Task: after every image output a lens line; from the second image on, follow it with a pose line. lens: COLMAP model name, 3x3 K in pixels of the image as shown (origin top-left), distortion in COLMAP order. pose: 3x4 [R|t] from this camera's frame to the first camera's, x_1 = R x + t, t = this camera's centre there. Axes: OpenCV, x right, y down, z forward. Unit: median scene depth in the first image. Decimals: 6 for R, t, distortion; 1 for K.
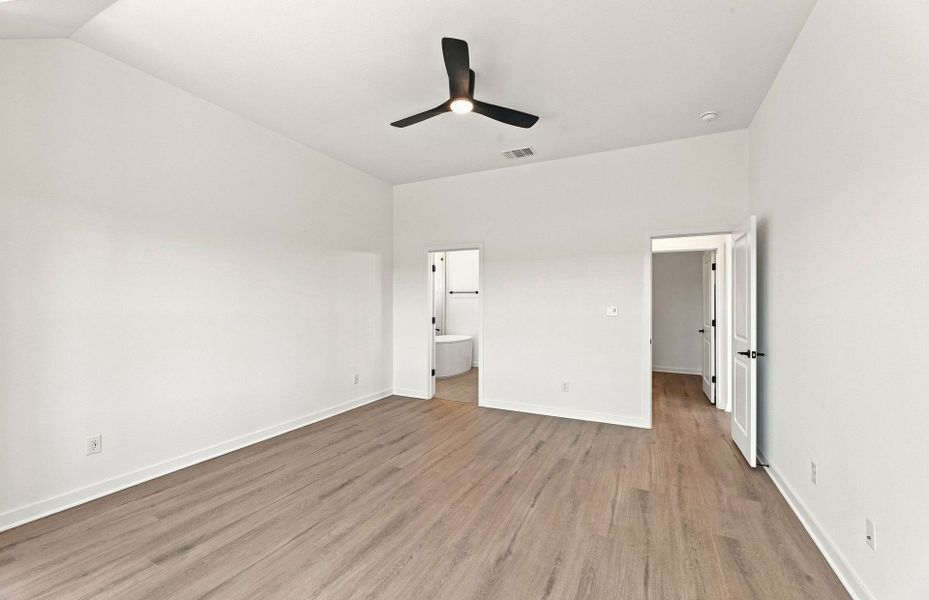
lens RADIAL K [[383.4, 0, 460.9], [0, 383.4, 298.1], [0, 0, 1]] dist [-0.001896, -0.000188]
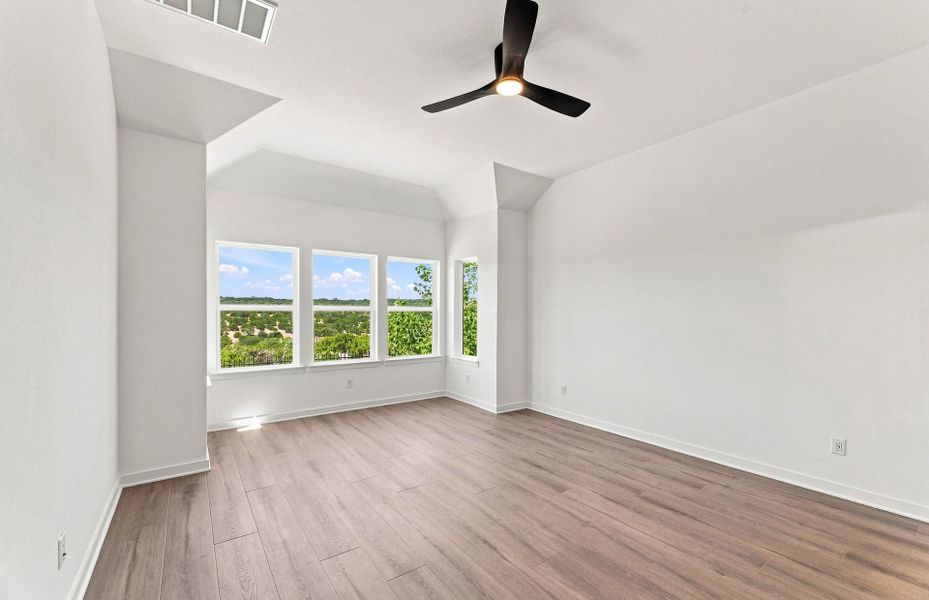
lens RADIAL K [[383.4, 0, 460.9], [0, 383.4, 298.1], [0, 0, 1]] dist [-0.001896, -0.000188]
pose [[-0.468677, -0.038529, -0.882529, 0.723191], [0.004430, 0.998933, -0.045964, 0.025459], [0.883358, -0.025452, -0.468007, 1.146813]]
